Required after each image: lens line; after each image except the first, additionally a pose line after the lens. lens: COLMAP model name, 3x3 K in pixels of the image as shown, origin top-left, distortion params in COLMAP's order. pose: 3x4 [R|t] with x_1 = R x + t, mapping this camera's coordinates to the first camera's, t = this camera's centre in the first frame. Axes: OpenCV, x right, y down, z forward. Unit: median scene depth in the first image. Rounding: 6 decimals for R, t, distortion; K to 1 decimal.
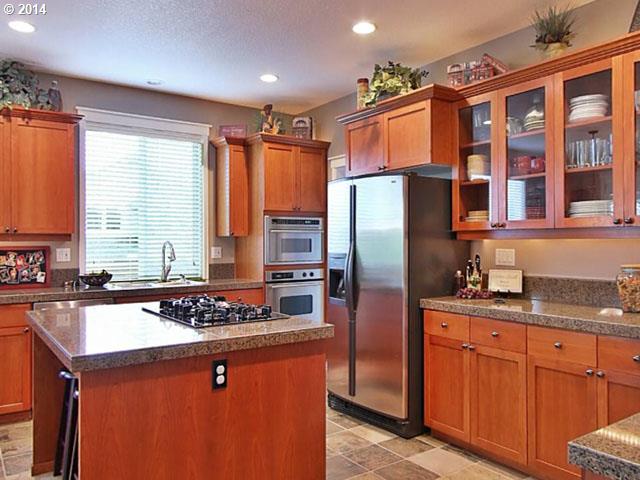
lens RADIAL K [[519.0, 0, 320.2], [0, 519.0, 240.6], [0, 0, 1]] dist [0.016099, -0.028513]
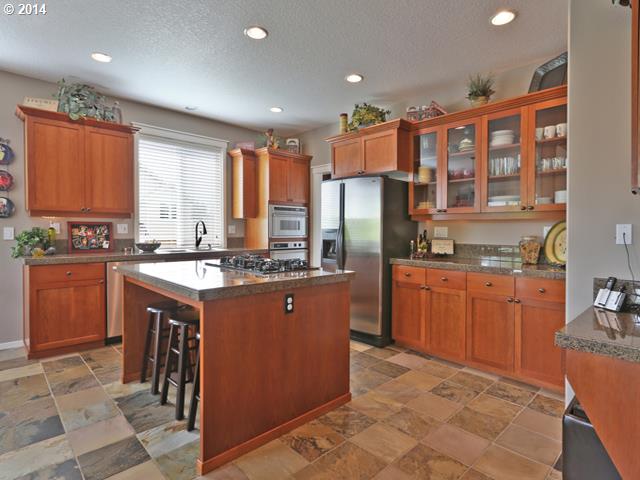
lens RADIAL K [[345.4, 0, 319.9], [0, 345.4, 236.2], [0, 0, 1]] dist [-0.004876, 0.000446]
pose [[0.988310, 0.013414, 0.151869, -0.160834], [-0.016570, 0.999672, 0.019539, 0.029616], [-0.151558, -0.021827, 0.988207, 0.019670]]
